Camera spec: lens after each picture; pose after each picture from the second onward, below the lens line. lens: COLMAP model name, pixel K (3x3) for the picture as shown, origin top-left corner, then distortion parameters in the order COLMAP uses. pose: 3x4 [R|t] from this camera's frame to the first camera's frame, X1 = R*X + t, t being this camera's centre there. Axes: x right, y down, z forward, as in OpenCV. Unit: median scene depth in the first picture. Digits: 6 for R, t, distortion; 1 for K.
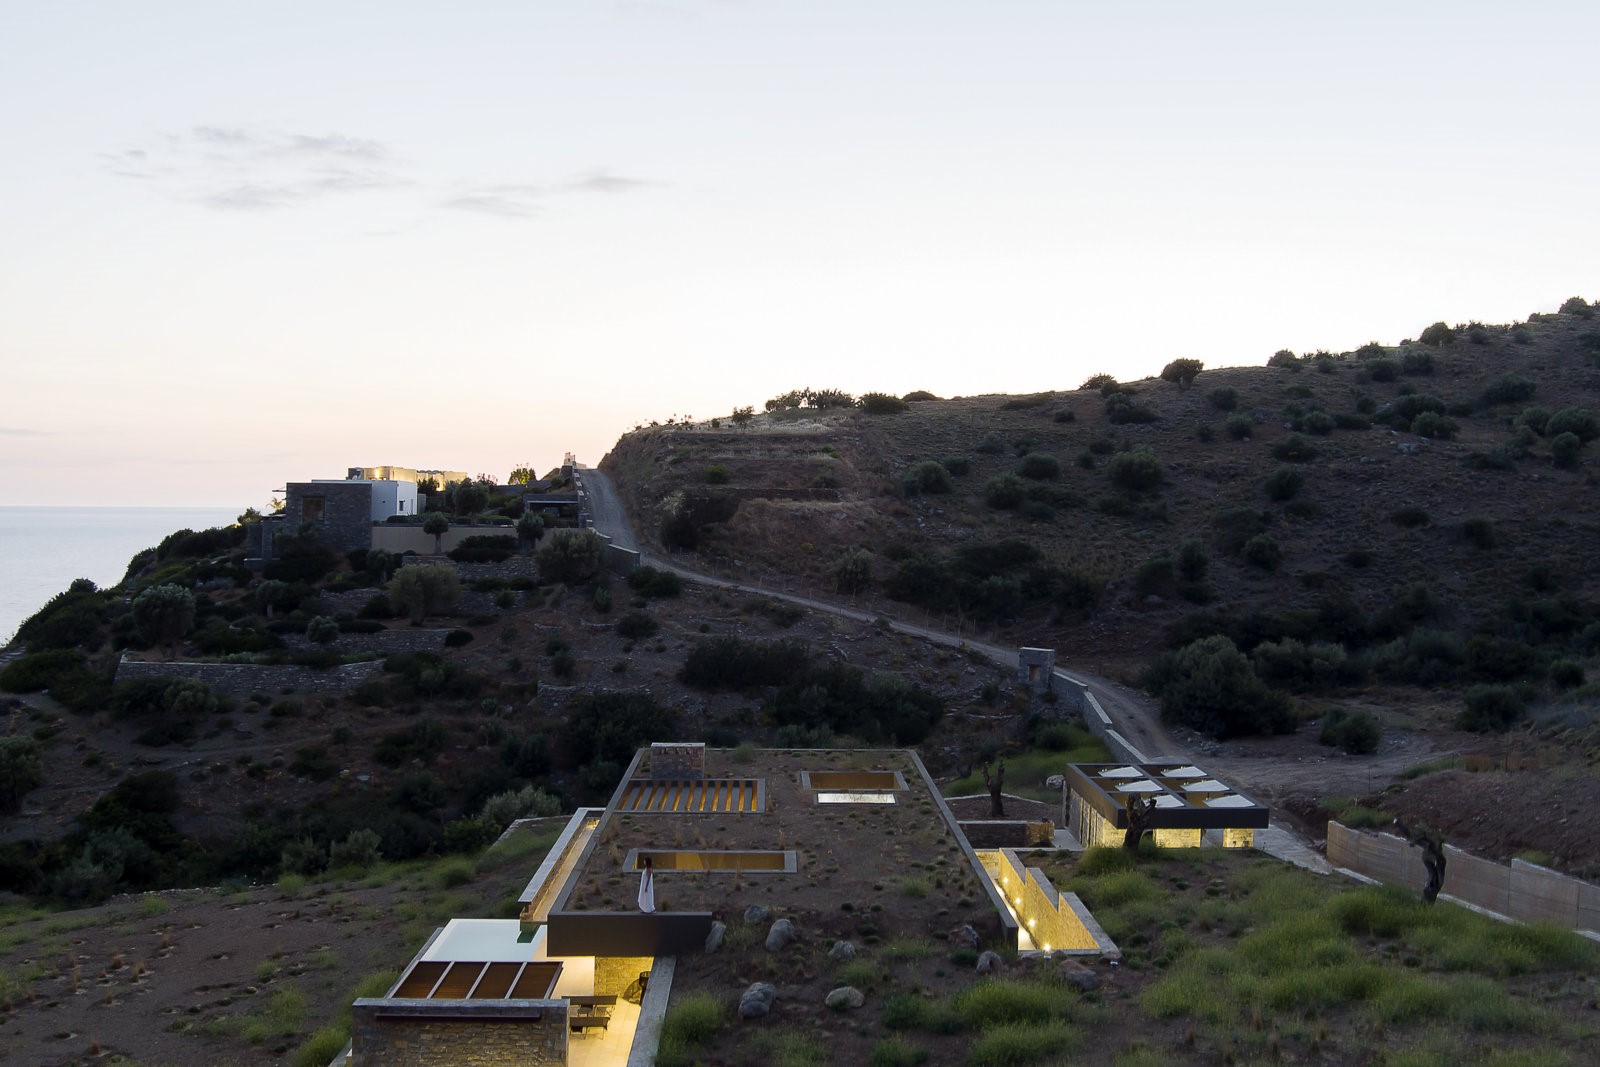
lens RADIAL K [[1365.8, 0, 772.7], [0, 1365.8, 491.4], [0, 0, 1]] dist [-0.070913, 0.004761]
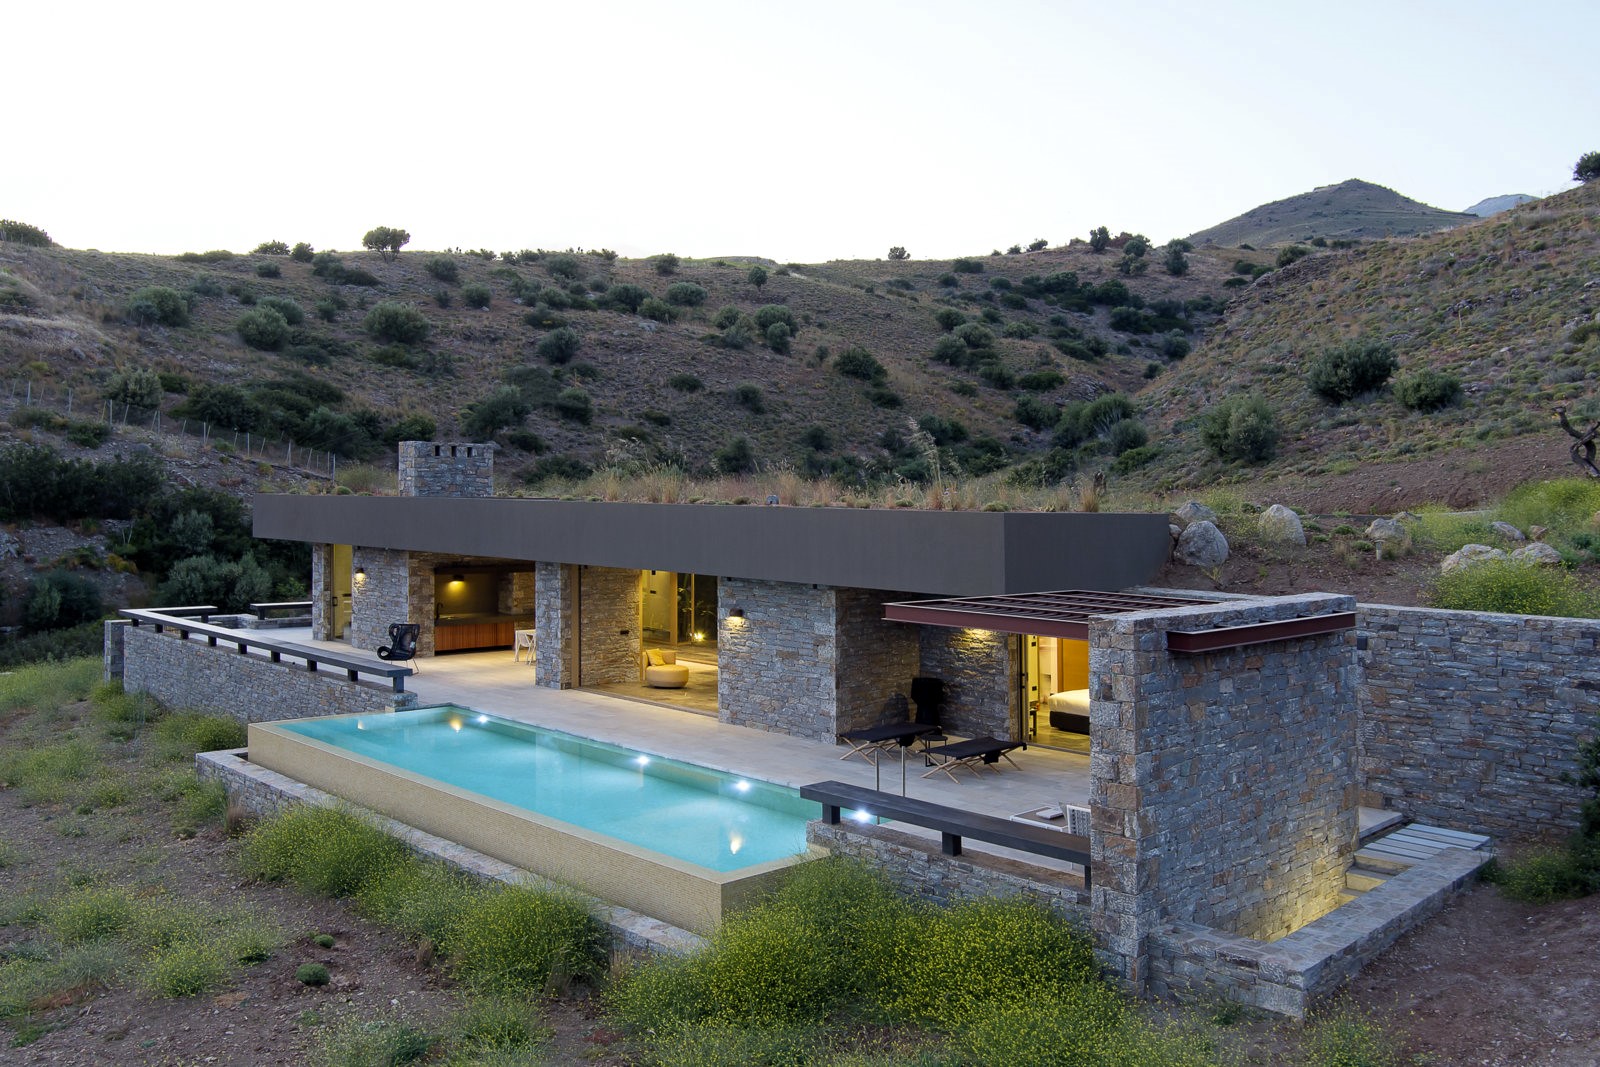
lens RADIAL K [[1365.8, 0, 772.7], [0, 1365.8, 491.4], [0, 0, 1]] dist [-0.070913, 0.004761]
pose [[0.711958, 0.010976, 0.702136, -0.194427], [-0.011463, 0.999926, -0.004007, 0.106042], [-0.702129, -0.005196, 0.712031, 0.245482]]
